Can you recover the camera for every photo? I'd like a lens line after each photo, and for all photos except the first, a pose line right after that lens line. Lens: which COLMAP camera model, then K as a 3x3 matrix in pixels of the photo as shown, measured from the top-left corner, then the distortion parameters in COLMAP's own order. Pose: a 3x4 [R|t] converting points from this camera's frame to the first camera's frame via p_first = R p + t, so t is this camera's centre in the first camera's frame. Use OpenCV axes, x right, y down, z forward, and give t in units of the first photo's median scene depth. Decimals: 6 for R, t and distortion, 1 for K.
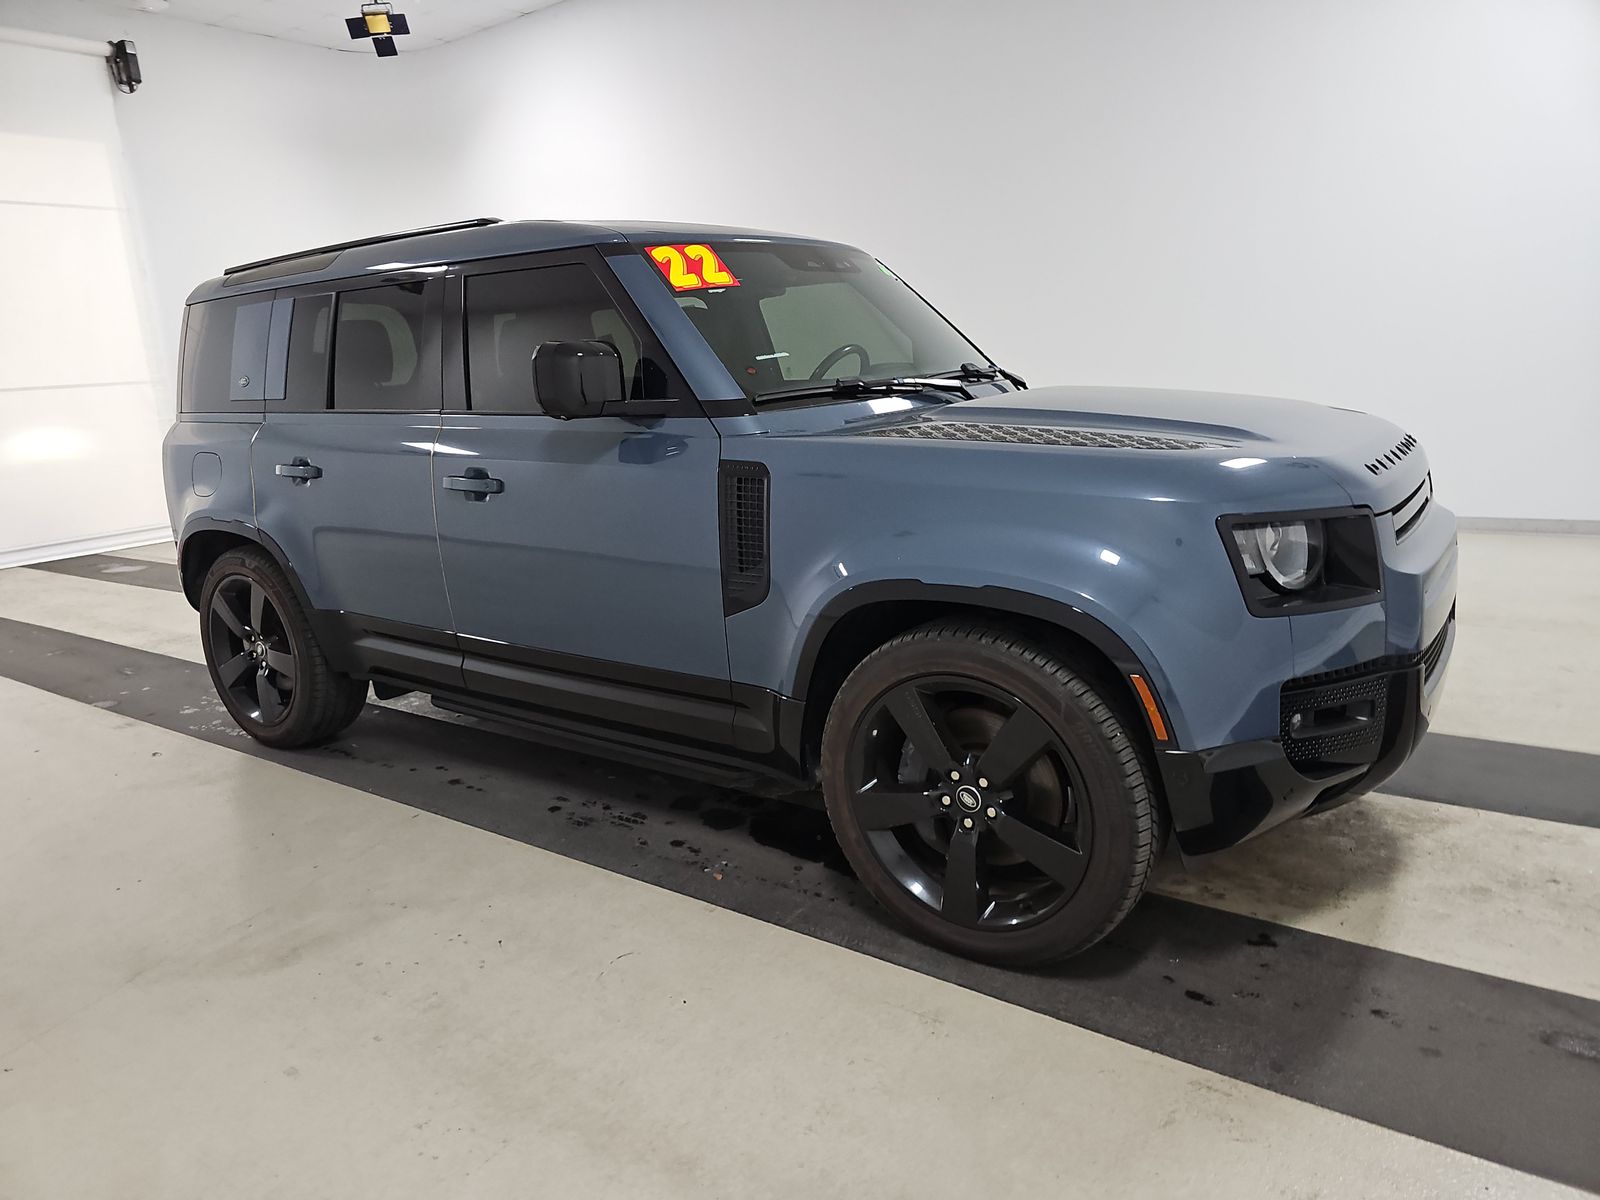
lens RADIAL K [[1086.1, 0, 794.8], [0, 1086.1, 603.1], [0, 0, 1]] dist [0.000525, -0.008656]
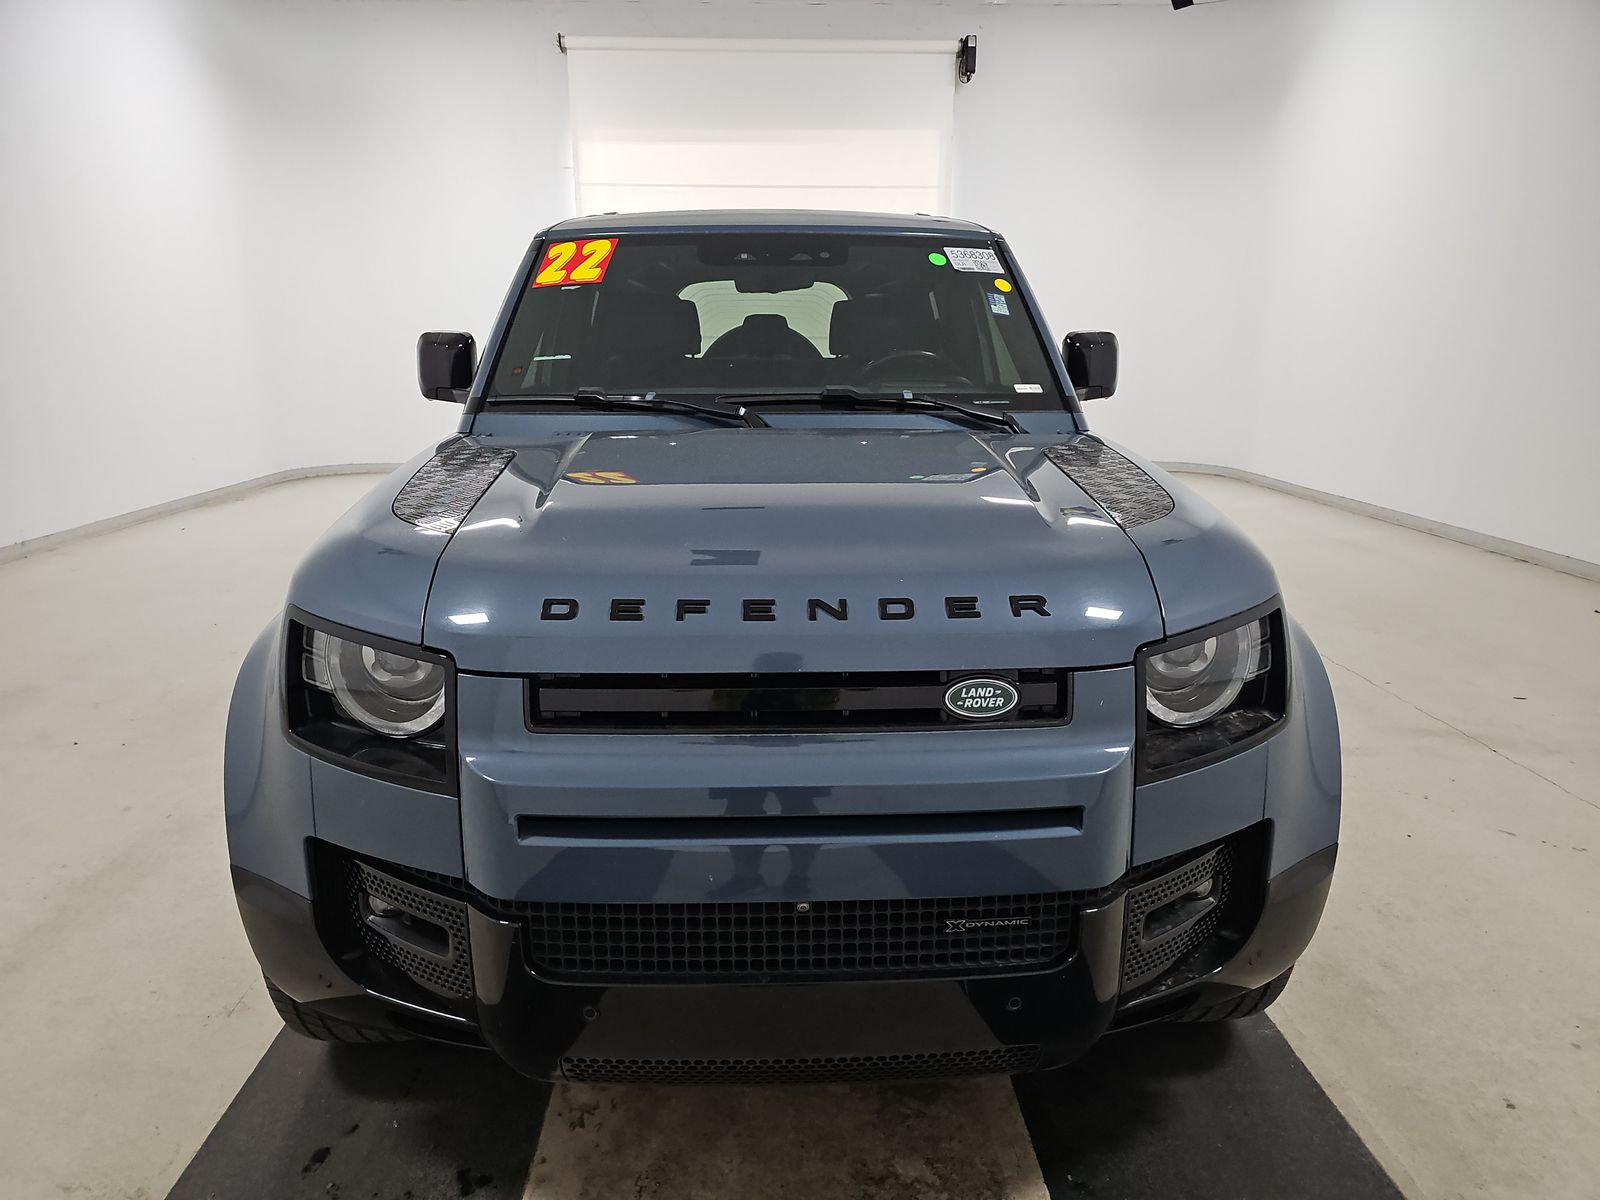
lens RADIAL K [[1086.1, 0, 794.8], [0, 1086.1, 603.1], [0, 0, 1]] dist [0.000525, -0.008656]
pose [[0.595889, 0.243350, -0.765308, 0.780551], [-0.213425, 0.966700, 0.141210, -0.172850], [0.774187, 0.079190, 0.627983, 0.500877]]
